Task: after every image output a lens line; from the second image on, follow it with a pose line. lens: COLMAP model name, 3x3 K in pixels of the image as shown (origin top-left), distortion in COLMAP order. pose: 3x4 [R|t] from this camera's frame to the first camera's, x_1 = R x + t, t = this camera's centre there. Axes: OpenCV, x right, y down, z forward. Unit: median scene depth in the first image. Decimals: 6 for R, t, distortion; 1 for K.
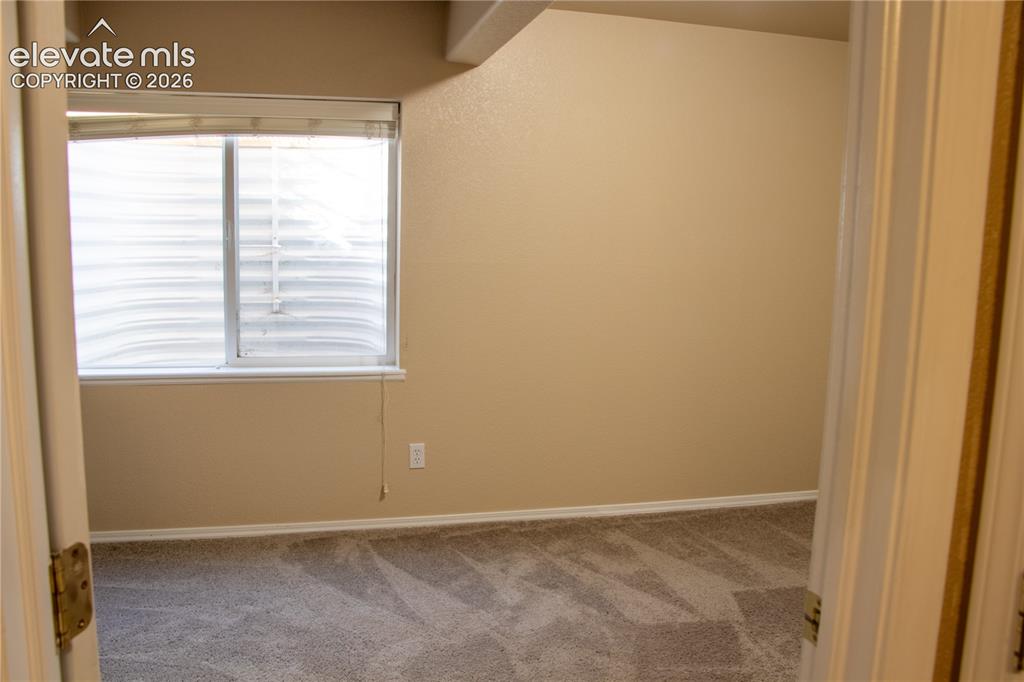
lens RADIAL K [[831.0, 0, 508.2], [0, 831.0, 345.7], [0, 0, 1]] dist [-0.188039, 0.143766]
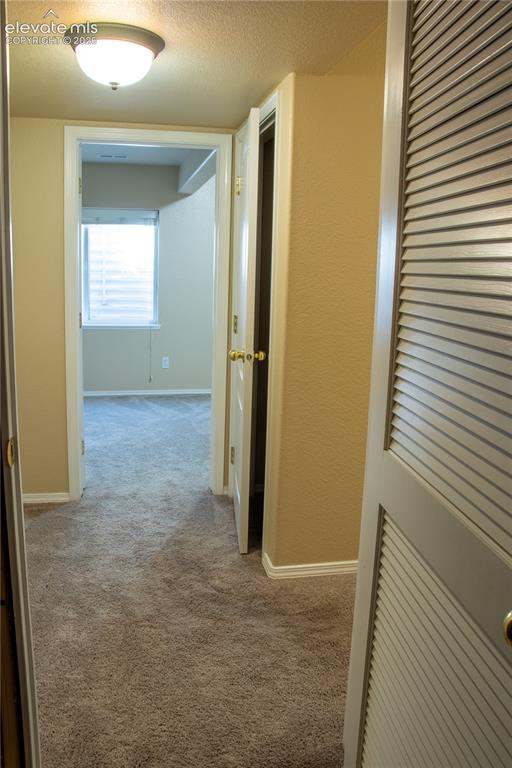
lens RADIAL K [[623.2, 0, 257.0], [0, 623.2, 386.3], [0, 0, 1]] dist [-0.188039, 0.143766]
pose [[0.999733, 0.010361, -0.020649, 0.183773], [-0.009398, 0.998888, 0.046201, 0.116774], [0.021105, -0.045995, 0.998719, -0.738245]]
